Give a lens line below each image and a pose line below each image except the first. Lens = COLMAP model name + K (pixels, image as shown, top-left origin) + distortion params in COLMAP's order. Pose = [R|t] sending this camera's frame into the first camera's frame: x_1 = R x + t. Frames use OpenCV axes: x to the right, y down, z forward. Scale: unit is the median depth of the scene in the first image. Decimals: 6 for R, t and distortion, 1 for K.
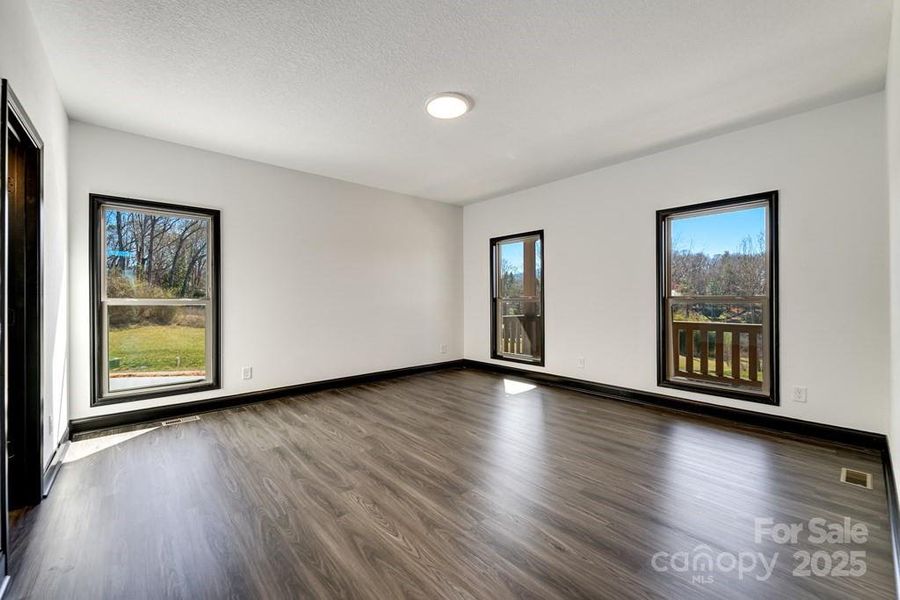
lens RADIAL K [[365.8, 0, 453.8], [0, 365.8, 297.9], [0, 0, 1]] dist [0.003781, 0.000288]
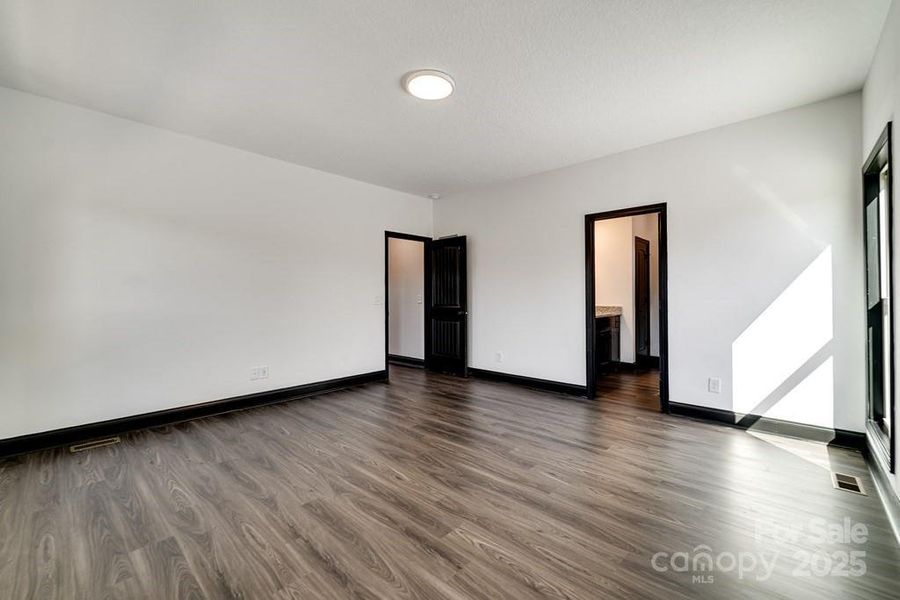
lens RADIAL K [[365.8, 0, 451.7], [0, 365.8, 296.7], [0, 0, 1]] dist [0.003781, 0.000288]
pose [[-0.995115, 0.007725, -0.098424, 0.017739], [0.007807, 0.999969, -0.000443, 0.001210], [0.098418, -0.001209, -0.995144, 1.724956]]
